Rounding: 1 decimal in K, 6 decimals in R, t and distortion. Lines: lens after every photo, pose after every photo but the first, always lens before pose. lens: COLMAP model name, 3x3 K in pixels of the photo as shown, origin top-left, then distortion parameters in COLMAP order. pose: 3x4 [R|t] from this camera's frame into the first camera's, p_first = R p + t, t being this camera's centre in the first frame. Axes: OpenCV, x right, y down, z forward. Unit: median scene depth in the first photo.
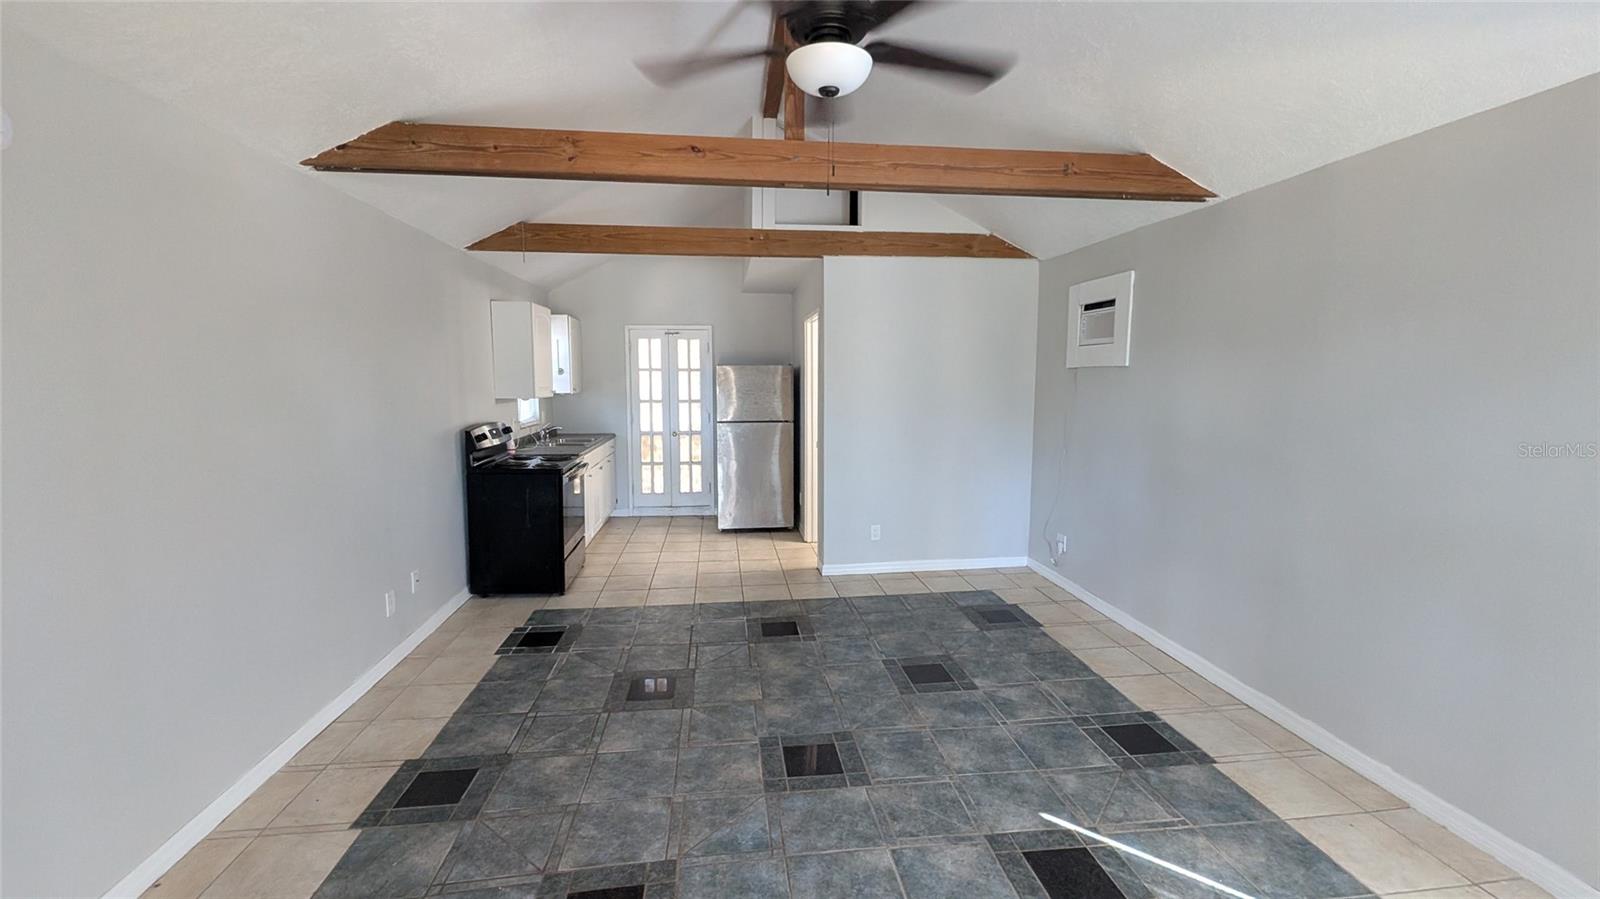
lens RADIAL K [[654.9, 0, 801.0], [0, 654.9, 448.2], [0, 0, 1]] dist [-0.000941, 0.001803]
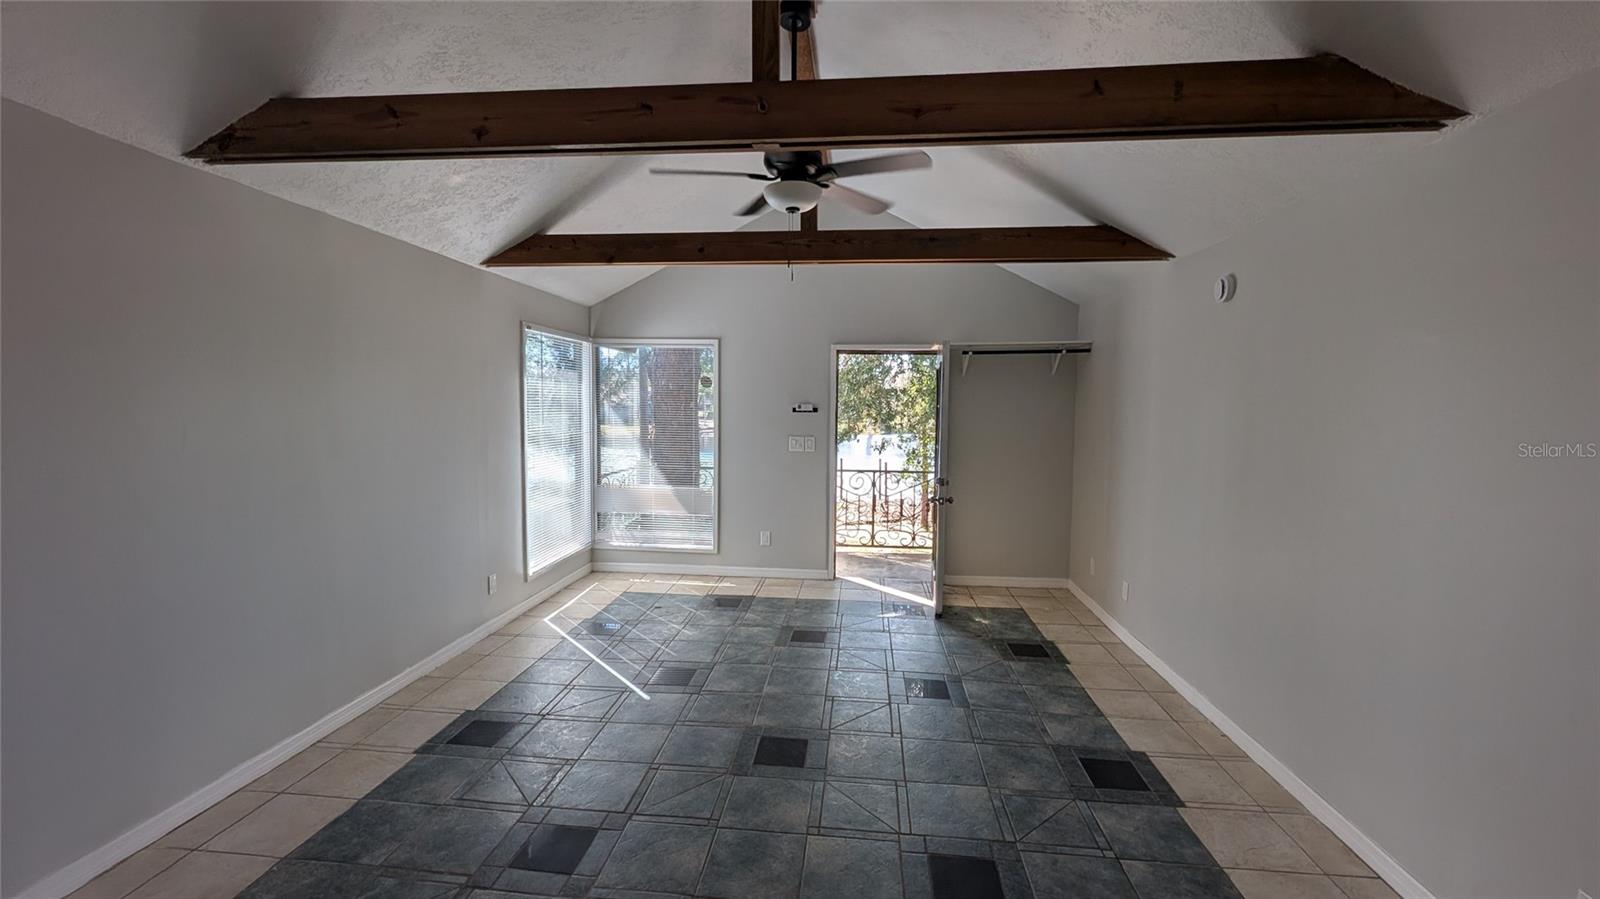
lens RADIAL K [[654.9, 0, 800.9], [0, 654.9, 448.0], [0, 0, 1]] dist [-0.000941, 0.001803]
pose [[-0.975167, -0.026748, 0.219850, -0.230946], [0.012363, 0.984557, 0.174625, -0.210088], [-0.221126, 0.173007, -0.959777, 1.853676]]
